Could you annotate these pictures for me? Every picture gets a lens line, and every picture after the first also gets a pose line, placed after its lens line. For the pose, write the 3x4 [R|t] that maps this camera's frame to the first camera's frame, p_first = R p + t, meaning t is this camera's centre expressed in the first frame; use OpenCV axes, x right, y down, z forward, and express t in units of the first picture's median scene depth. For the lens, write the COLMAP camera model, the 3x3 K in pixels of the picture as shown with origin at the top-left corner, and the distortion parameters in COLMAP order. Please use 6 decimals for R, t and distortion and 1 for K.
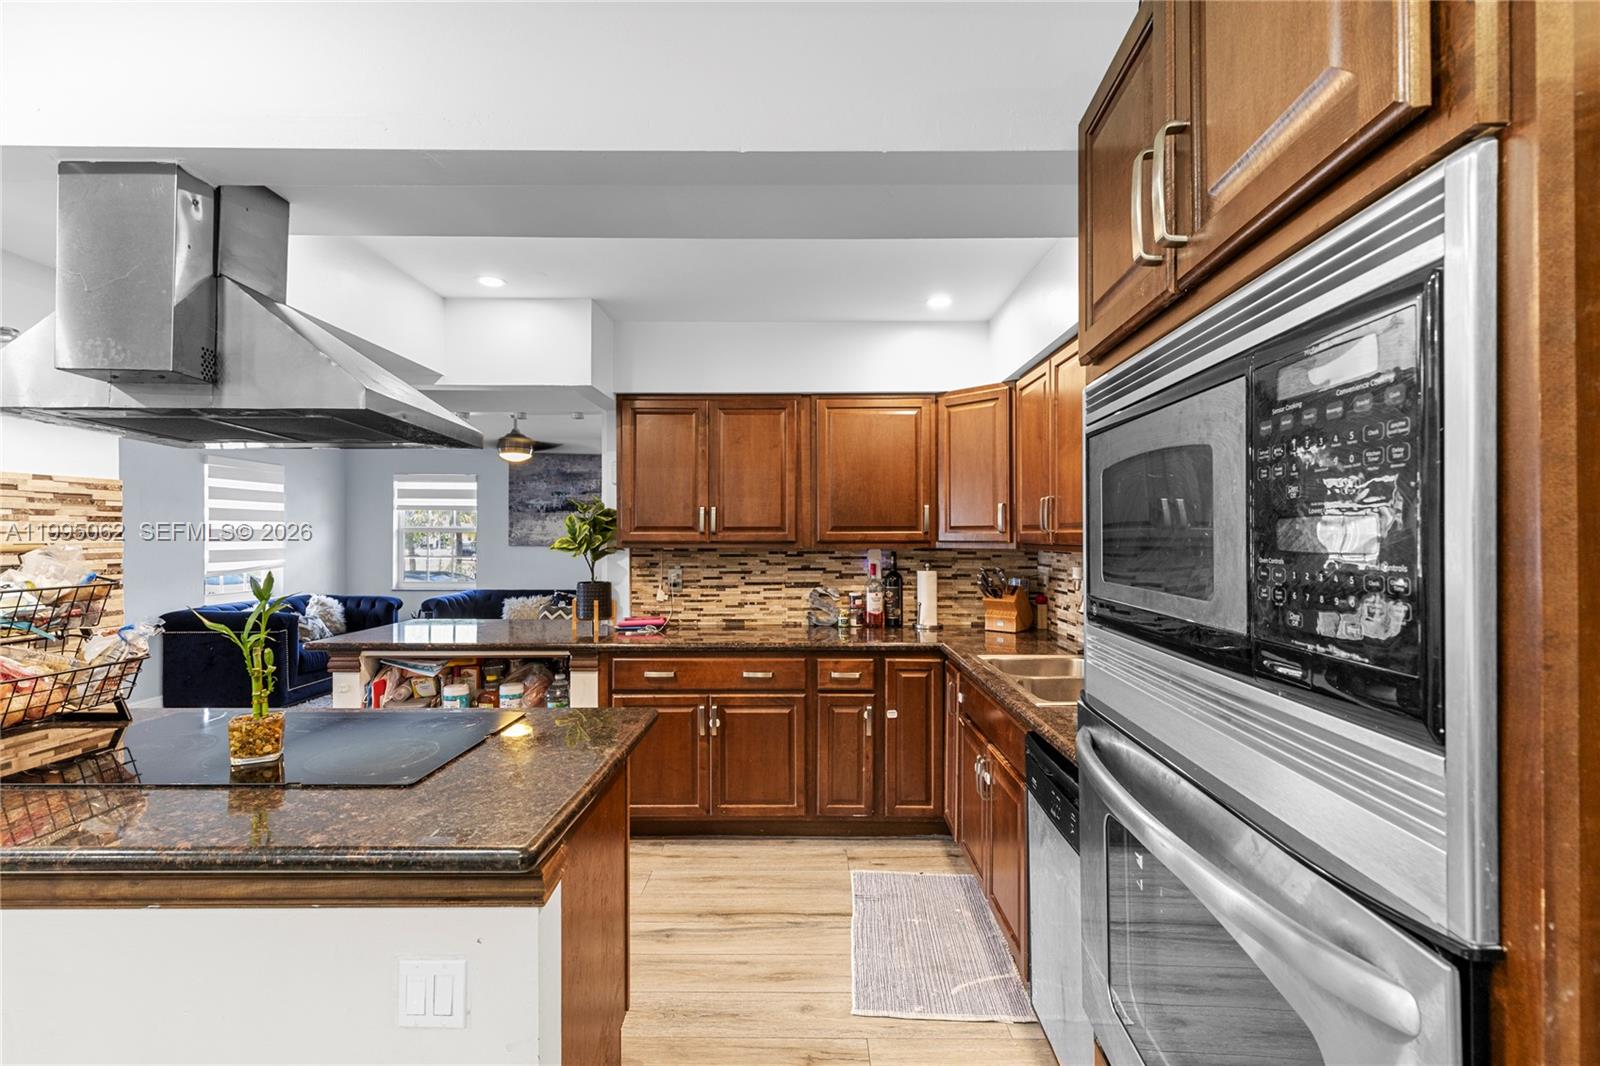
lens RADIAL K [[720.5, 0, 803.9], [0, 720.5, 536.2], [0, 0, 1]] dist [0.004633, -0.000717]
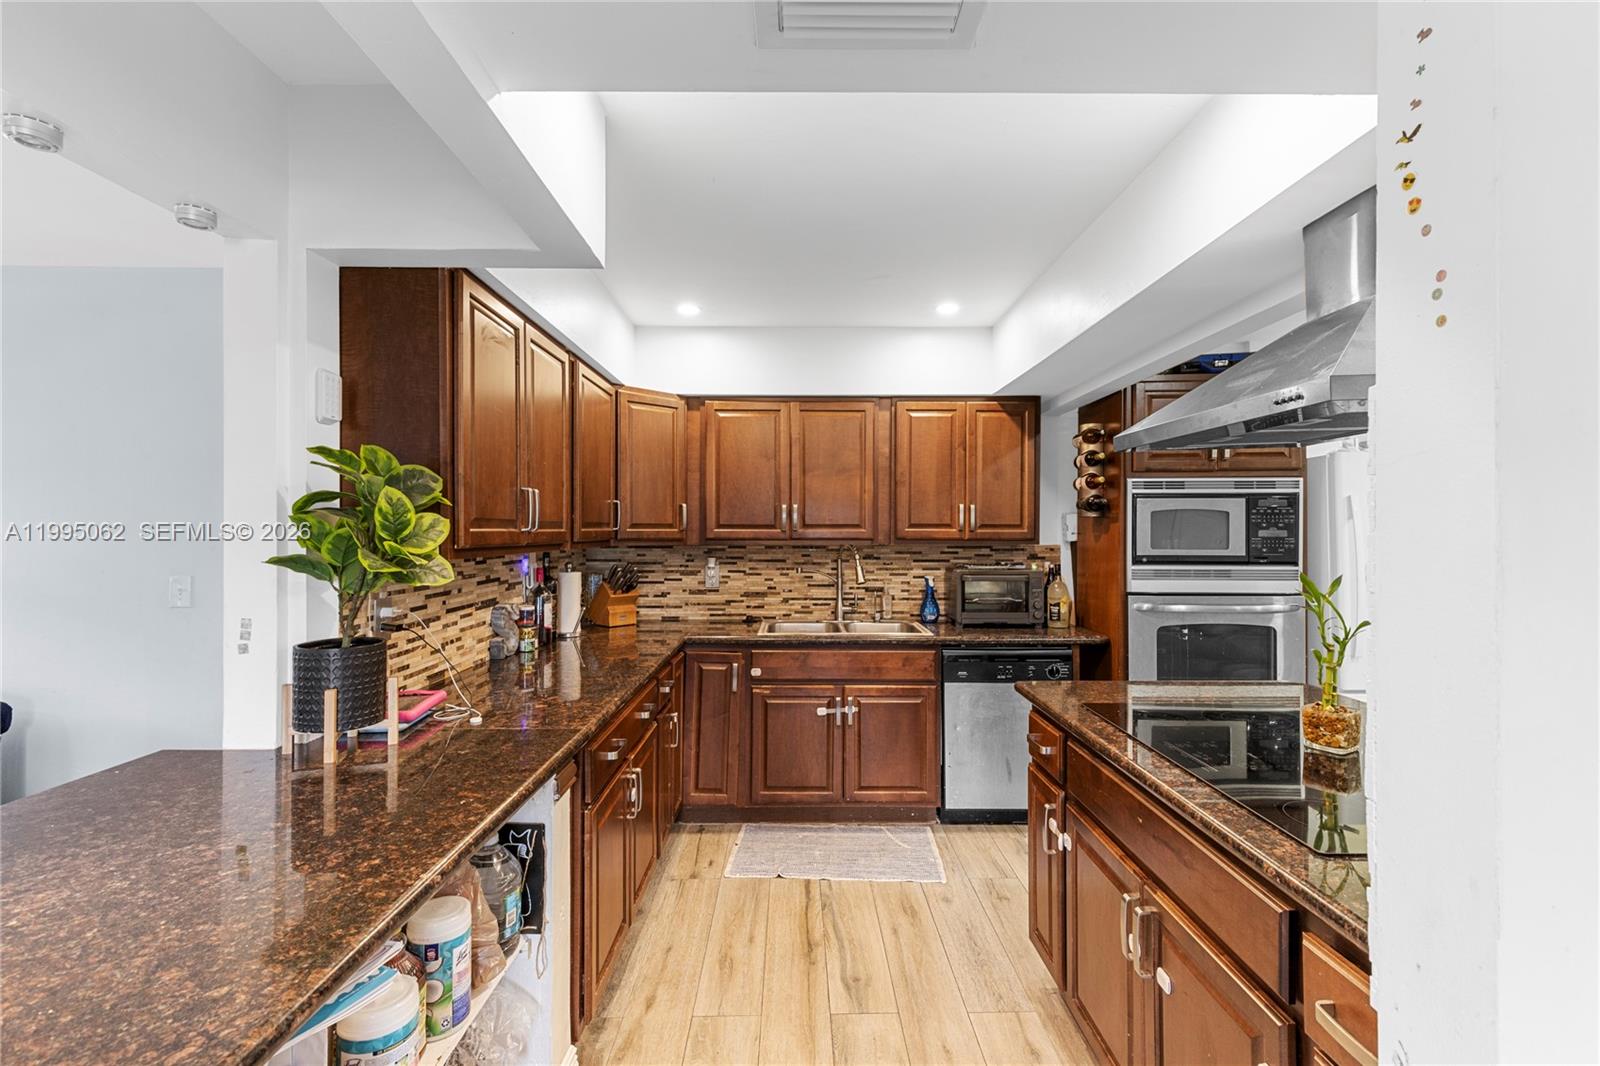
lens RADIAL K [[716.3, 0, 802.1], [0, 716.3, 524.9], [0, 0, 1]] dist [0.003333, -0.000391]
pose [[-0.012501, 0.008025, 0.999890, -0.359647], [0.001112, 0.999967, -0.008011, -0.001701], [-0.999921, 0.001012, -0.012510, 0.357446]]
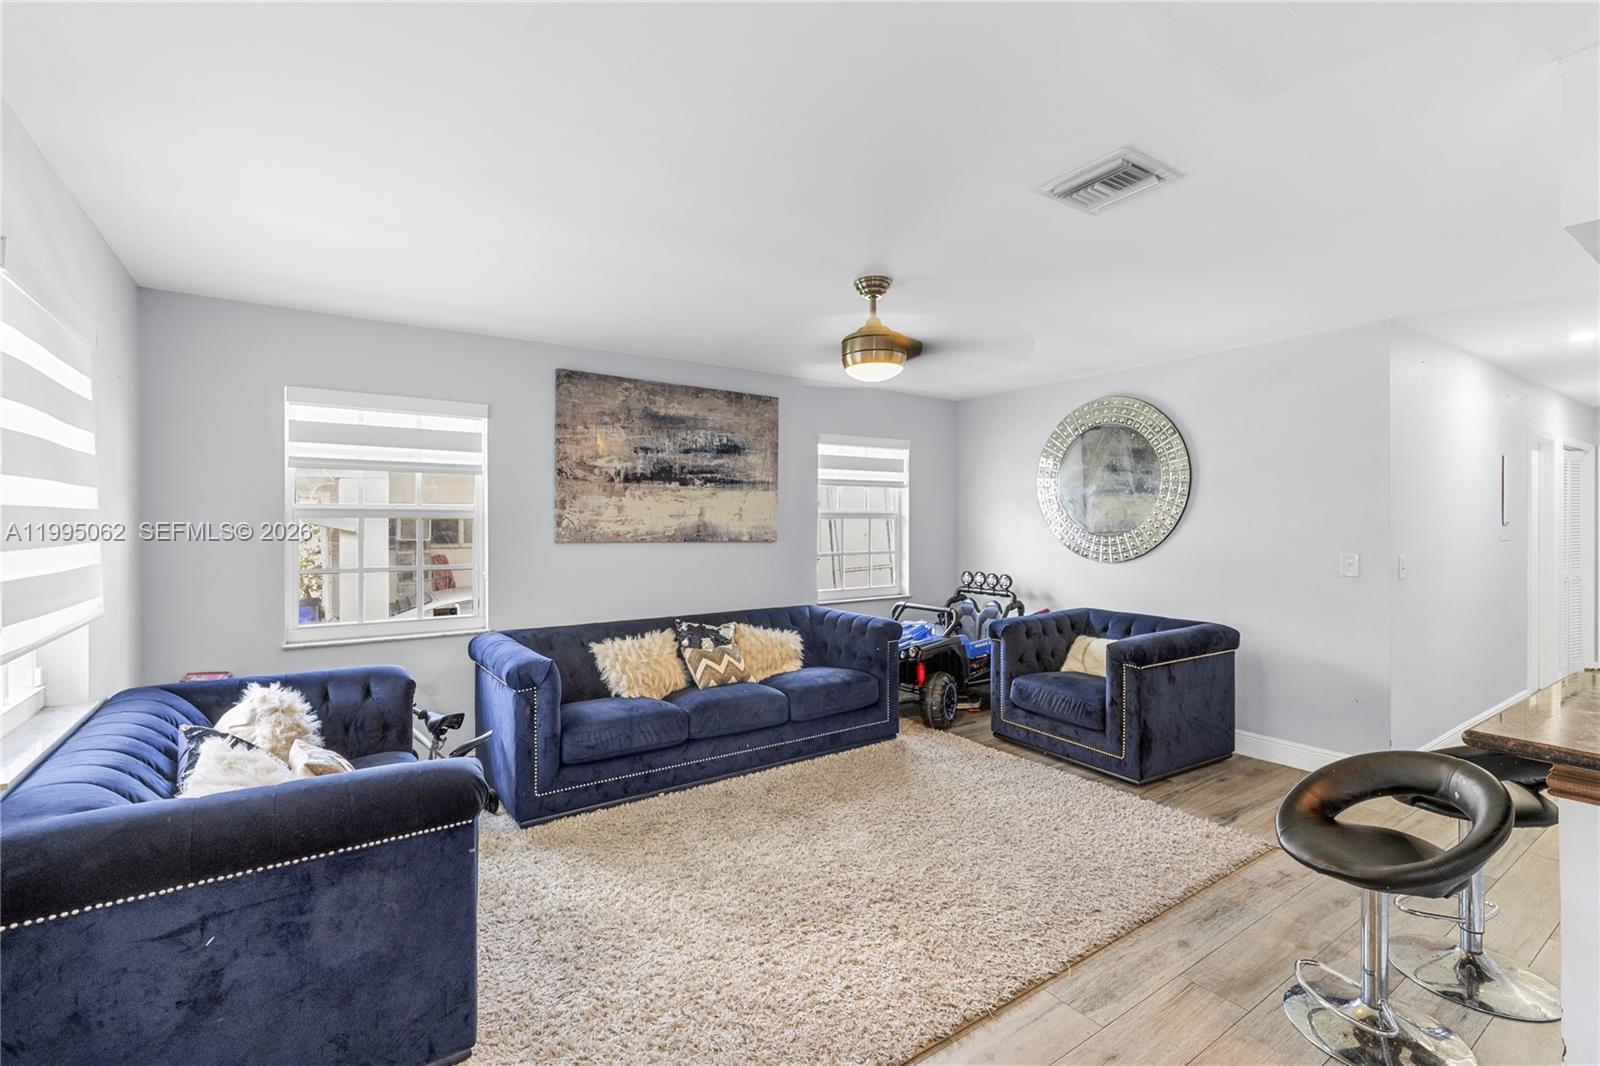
lens RADIAL K [[714.1, 0, 802.6], [0, 714.1, 525.0], [0, 0, 1]] dist [0.003190, -0.000010]
pose [[0.820613, -0.005630, 0.571456, -0.586468], [0.003732, 0.999983, 0.004493, -0.001802], [-0.571472, -0.001554, 0.820620, 0.482424]]
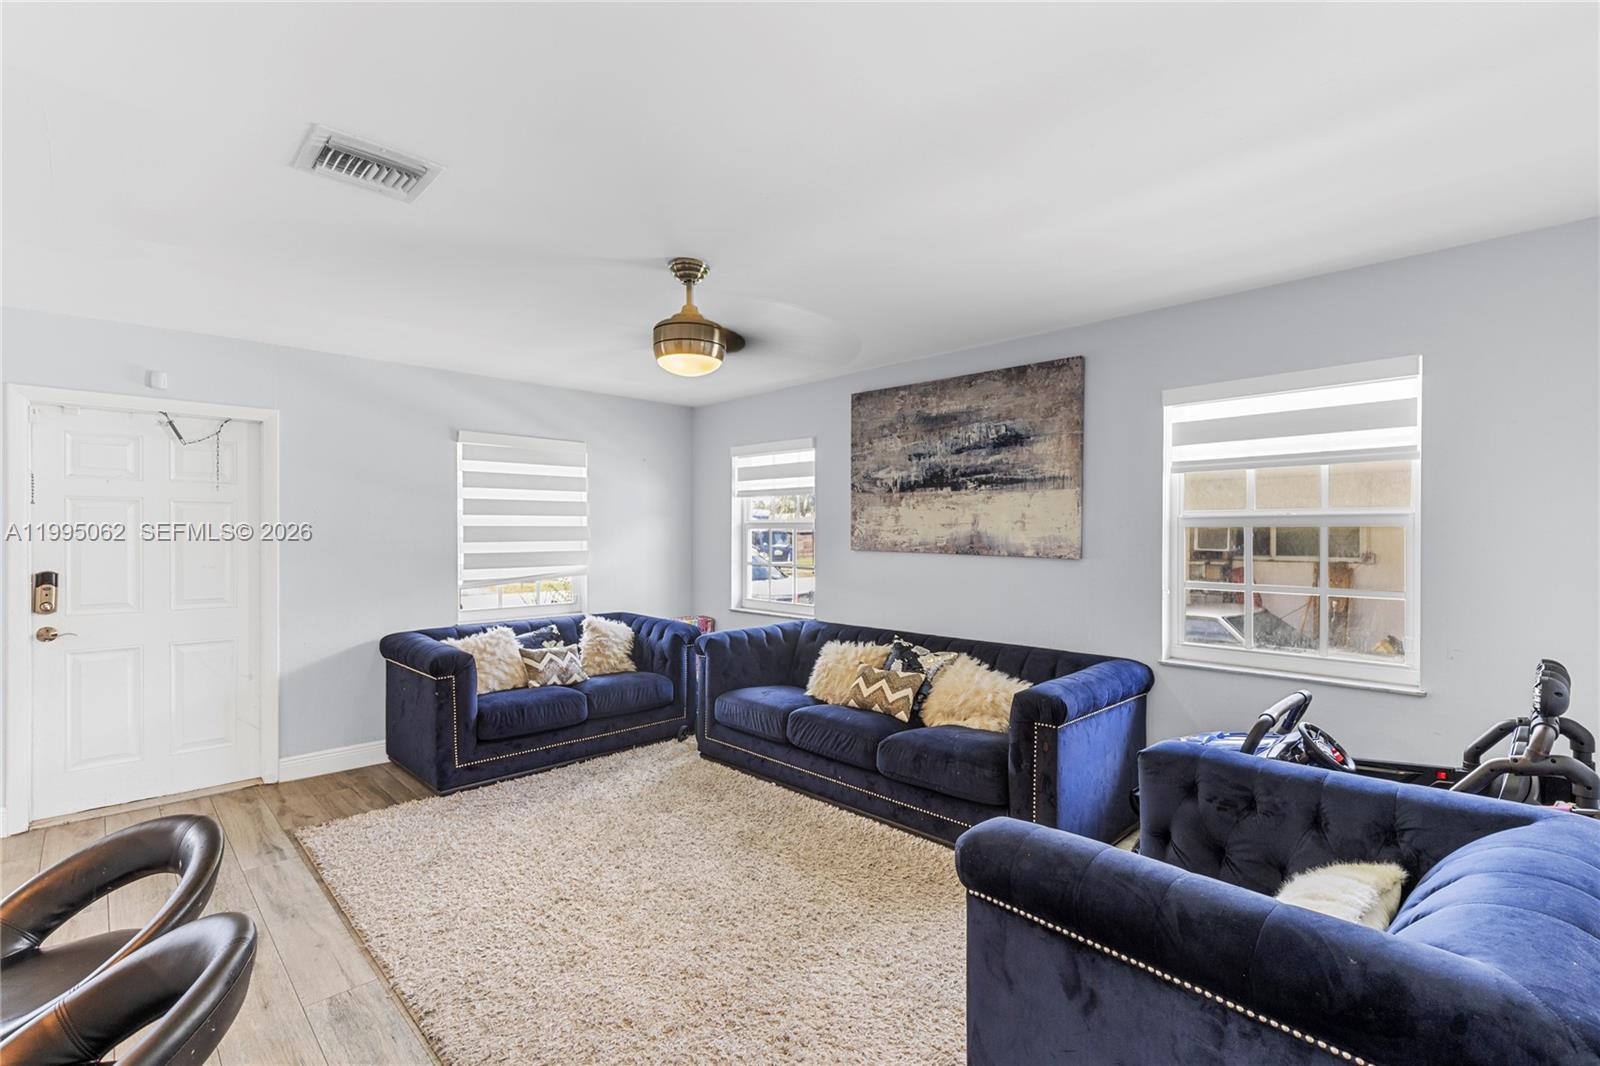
lens RADIAL K [[716.5, 0, 797.2], [0, 716.5, 537.5], [0, 0, 1]] dist [0.000552, -0.000098]
pose [[0.699701, 0.002808, -0.714430, -0.017543], [0.001577, 0.999984, 0.005475, -0.000801], [0.714434, -0.004957, 0.699685, 0.577038]]
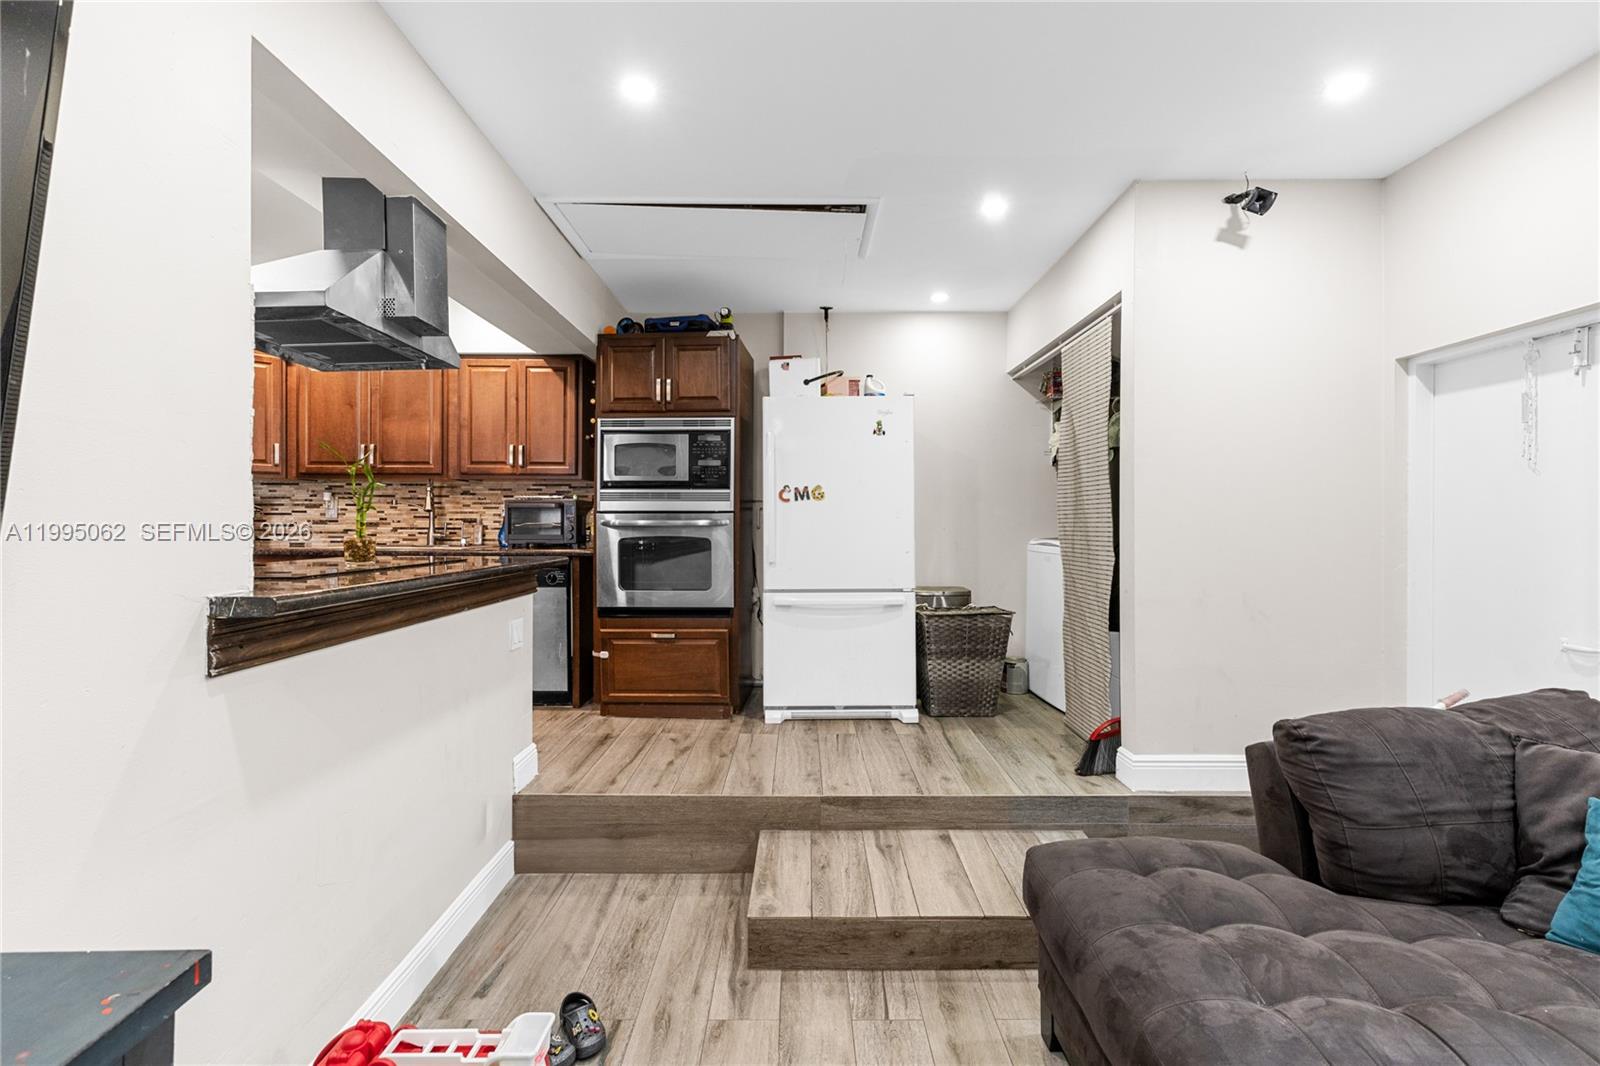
lens RADIAL K [[768.9, 0, 800.0], [0, 768.9, 533.0], [0, 0, 1]] dist [0.001390, -0.000025]
pose [[0.002218, -0.009218, 0.999955, -0.498237], [-0.001765, 0.999956, 0.009222, 0.045685], [-0.999996, -0.001785, 0.002201, 0.010675]]
